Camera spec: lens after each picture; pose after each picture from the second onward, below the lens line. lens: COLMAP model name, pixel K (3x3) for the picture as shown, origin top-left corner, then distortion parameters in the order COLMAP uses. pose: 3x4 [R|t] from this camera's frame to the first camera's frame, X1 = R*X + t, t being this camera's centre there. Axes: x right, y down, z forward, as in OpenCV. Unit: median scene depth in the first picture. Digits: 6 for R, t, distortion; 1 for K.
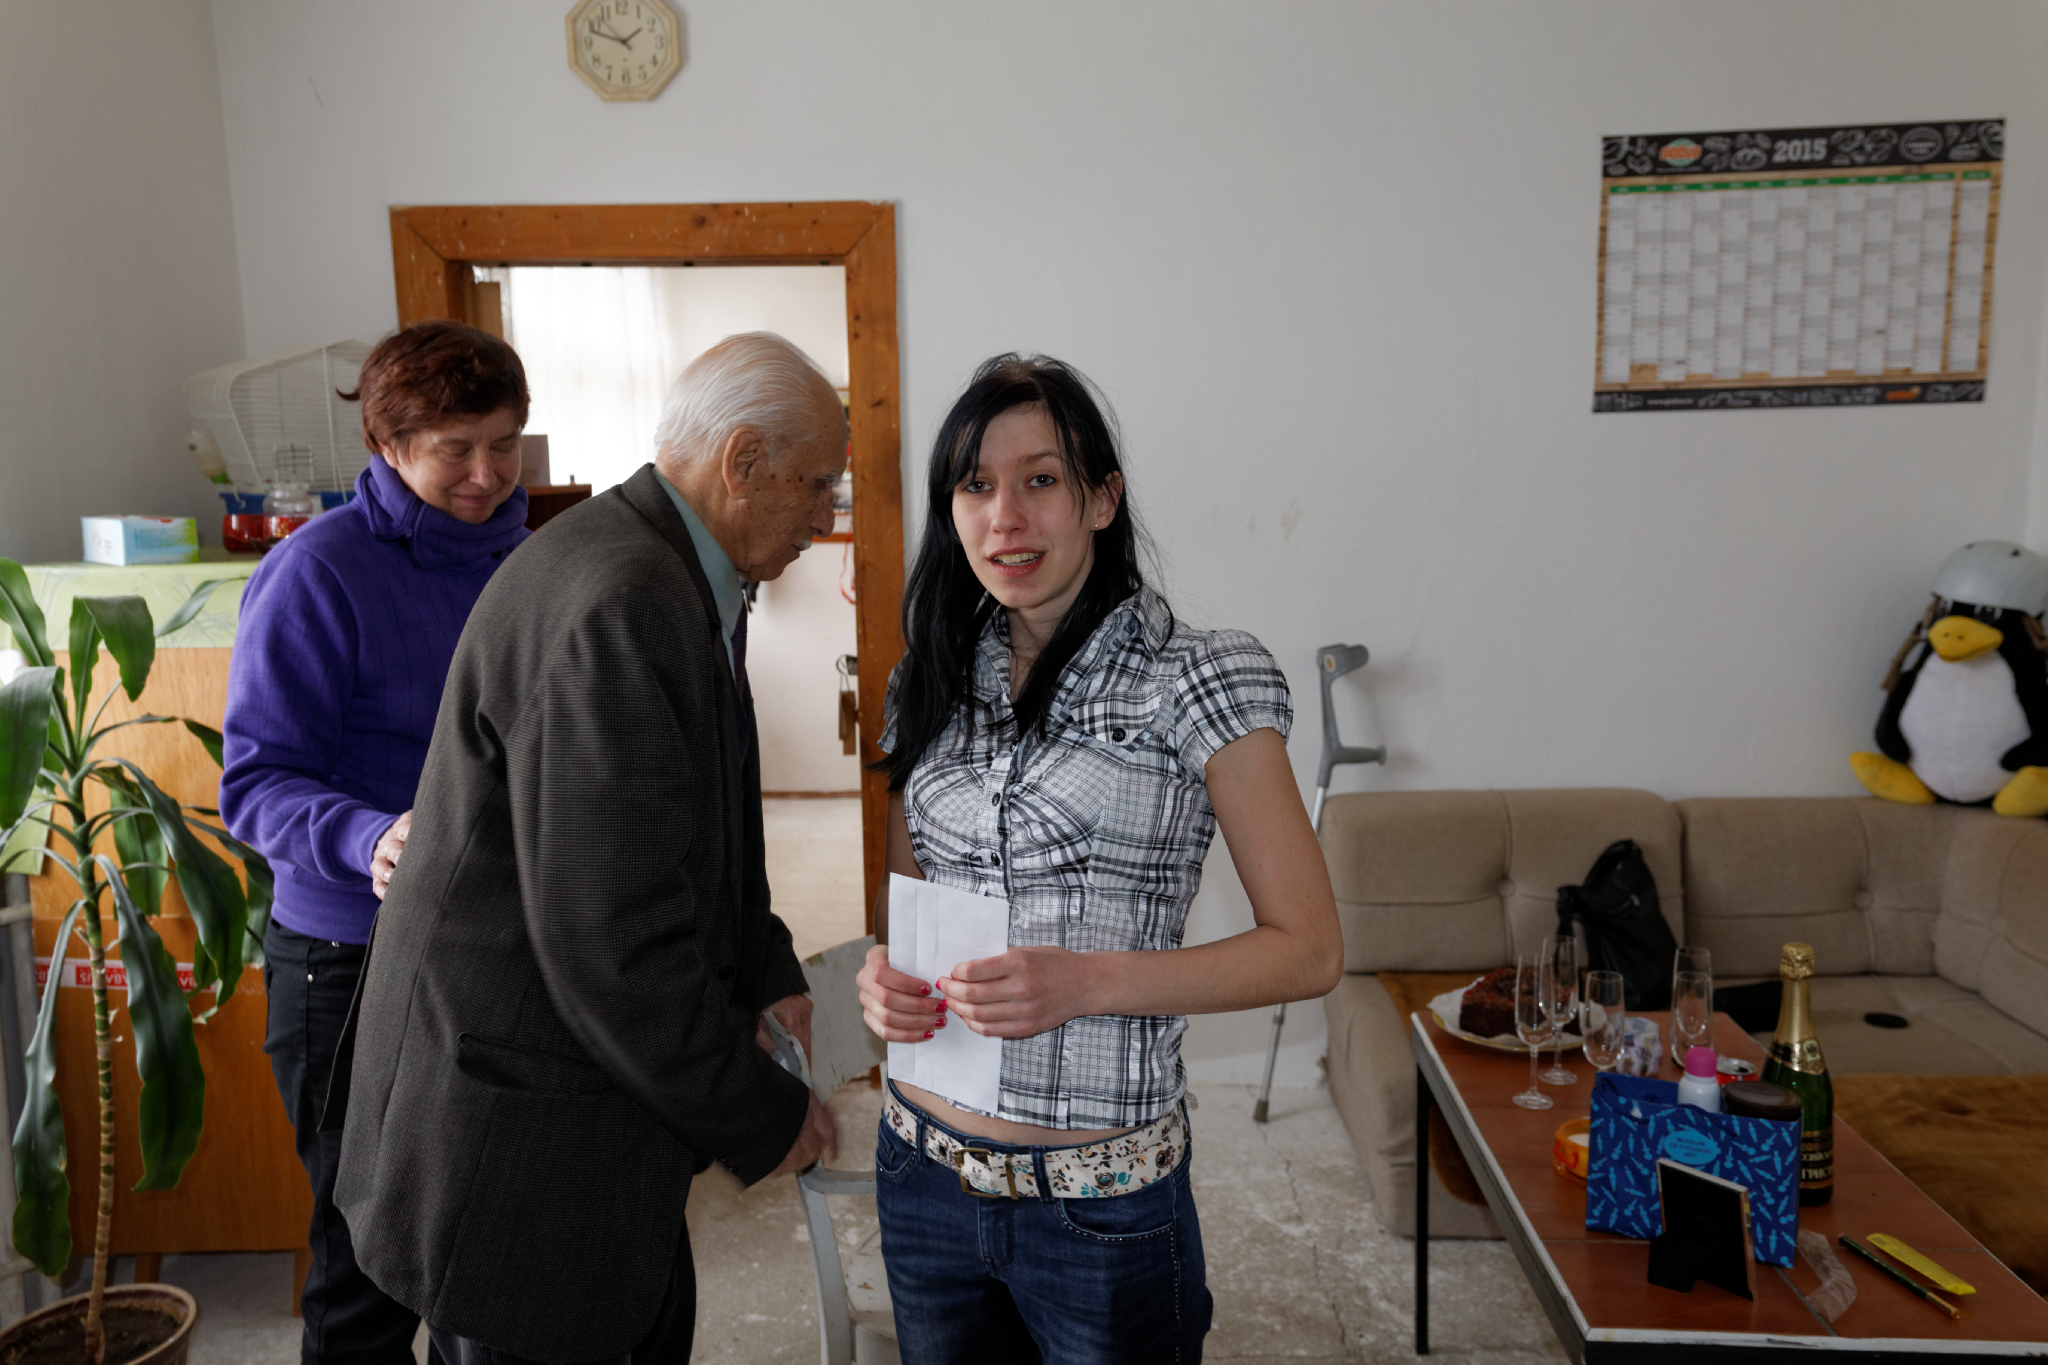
lens RADIAL K [[1640.4, 0, 1024.0], [0, 1640.4, 682.5], [0, 0, 1]] dist [-0.000969, 0.065421]
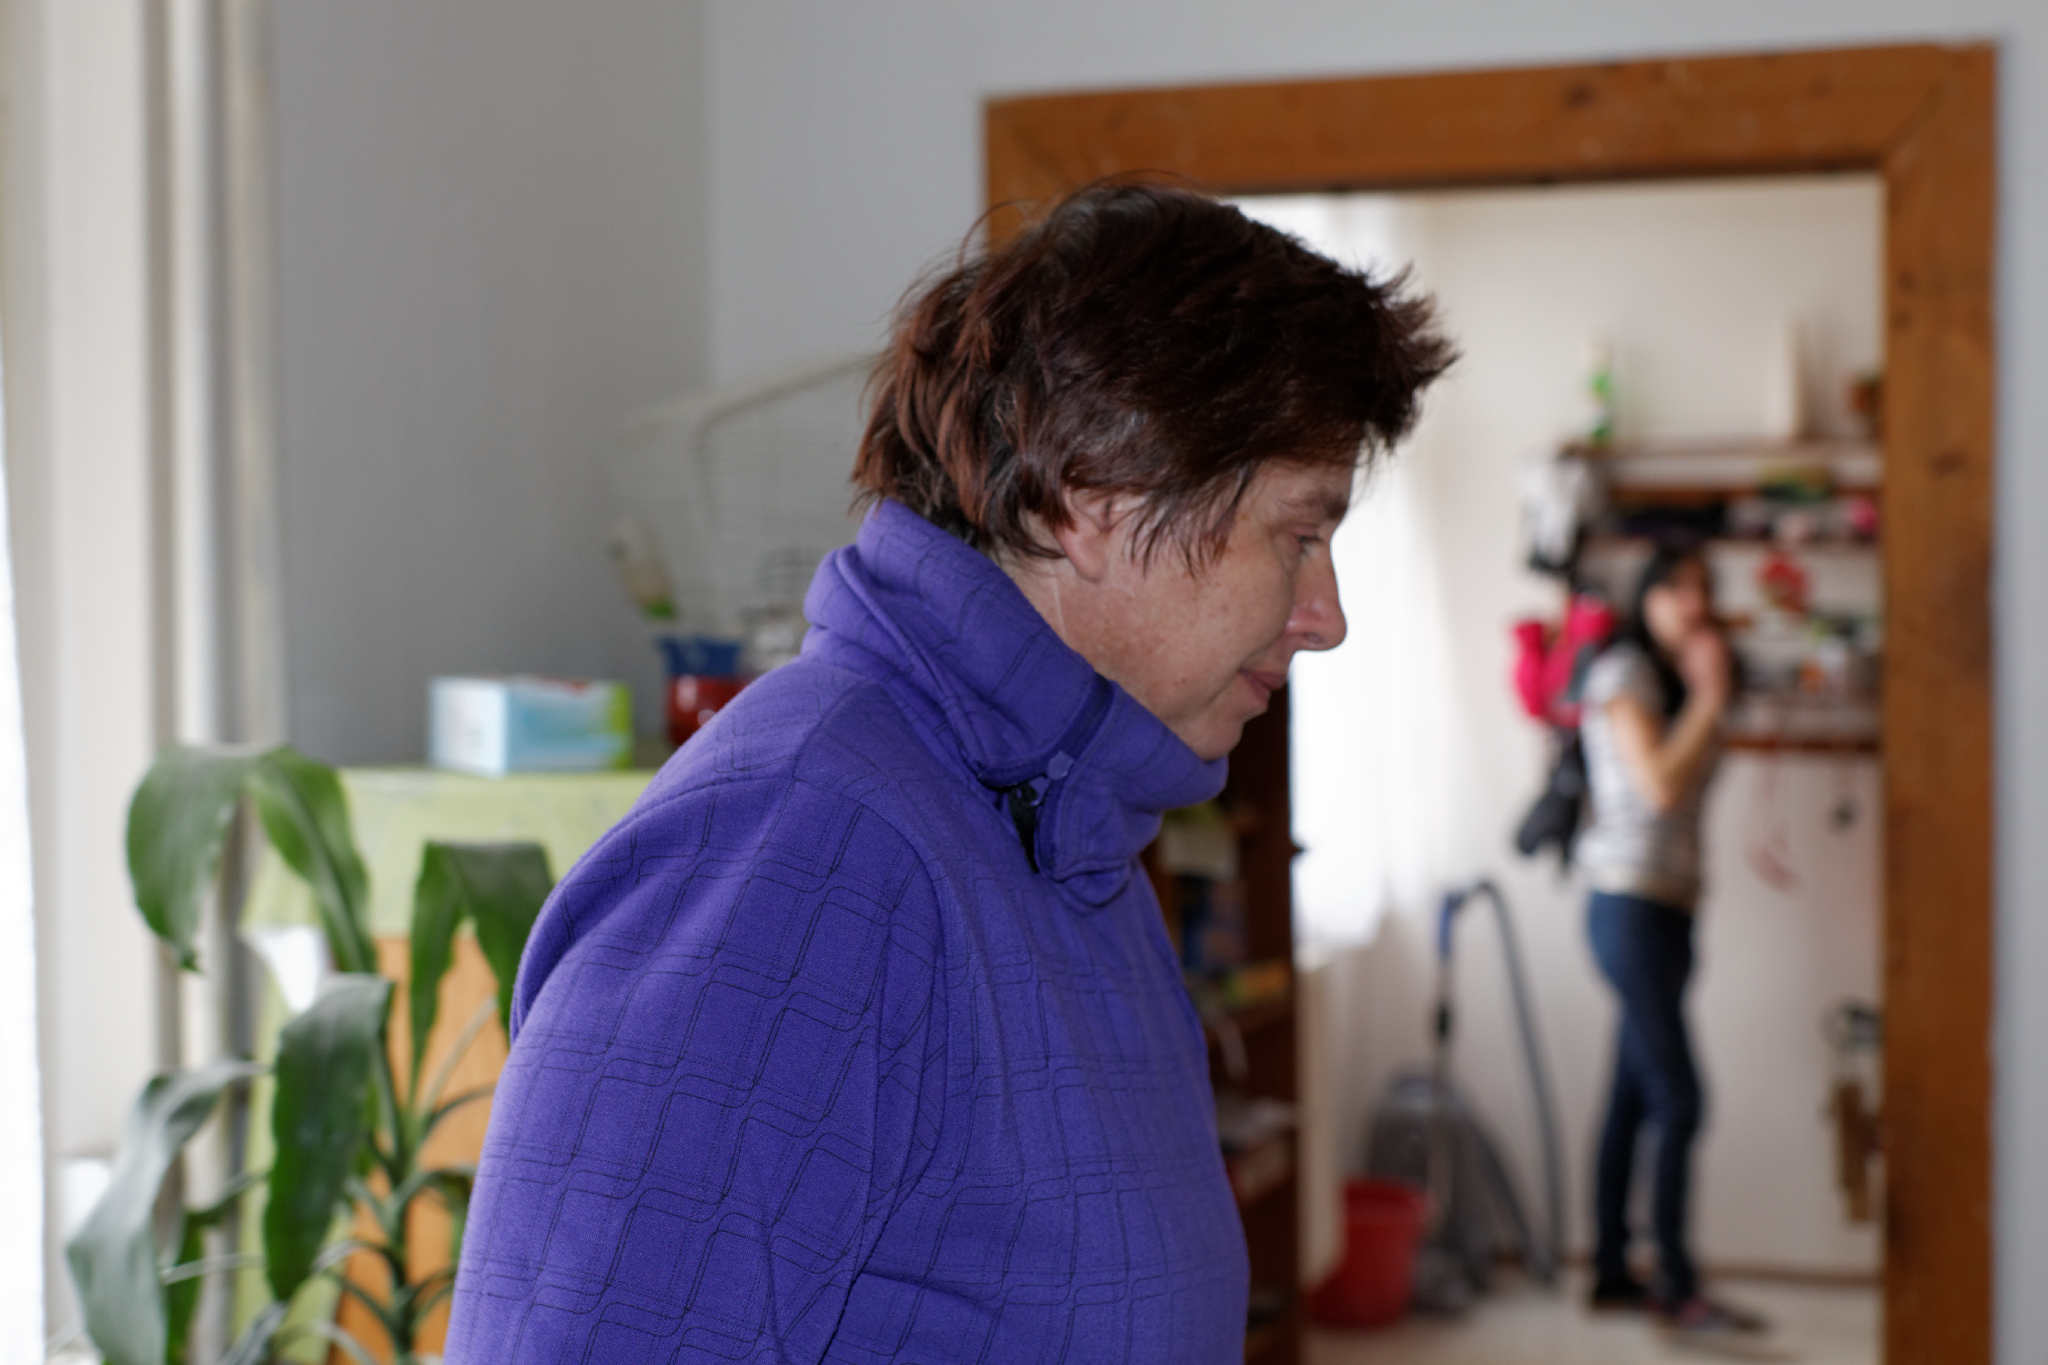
lens RADIAL K [[3150.5, 0, 1024.0], [0, 3150.5, 682.5], [0, 0, 1]] dist [0.030030, 0.073339]
pose [[0.950636, 0.019568, -0.309692, -0.078033], [-0.051621, 0.994076, -0.095645, -0.012621], [0.305986, 0.106910, 0.946014, 0.104329]]
